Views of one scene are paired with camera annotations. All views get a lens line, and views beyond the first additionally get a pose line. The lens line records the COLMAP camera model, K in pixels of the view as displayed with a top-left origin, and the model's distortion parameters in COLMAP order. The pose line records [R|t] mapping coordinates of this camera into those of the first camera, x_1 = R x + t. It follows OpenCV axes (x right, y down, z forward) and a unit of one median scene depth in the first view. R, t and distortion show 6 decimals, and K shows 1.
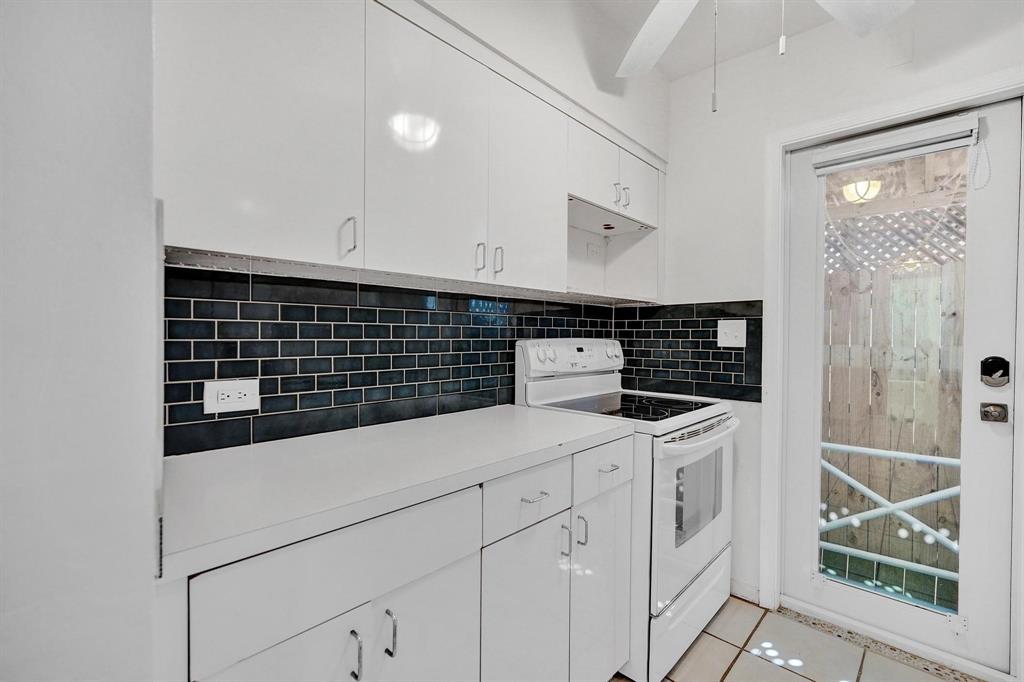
lens RADIAL K [[455.3, 0, 507.9], [0, 455.3, 340.3], [0, 0, 1]] dist [-0.009763, 0.003199]
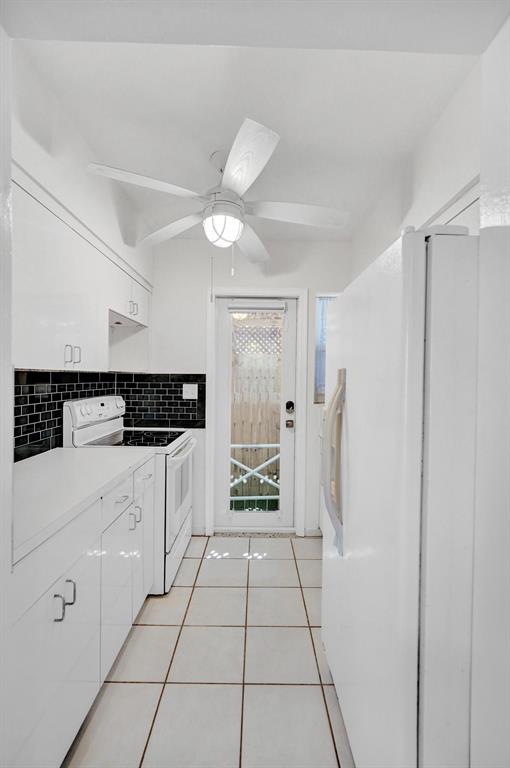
lens RADIAL K [[341.5, 0, 257.1], [0, 341.5, 381.6], [0, 0, 1]] dist [-0.009763, 0.003199]
pose [[0.724137, -0.006150, 0.689628, -0.261054], [0.002542, 0.999977, 0.006248, -0.064650], [-0.689651, -0.002772, 0.724137, -0.173832]]
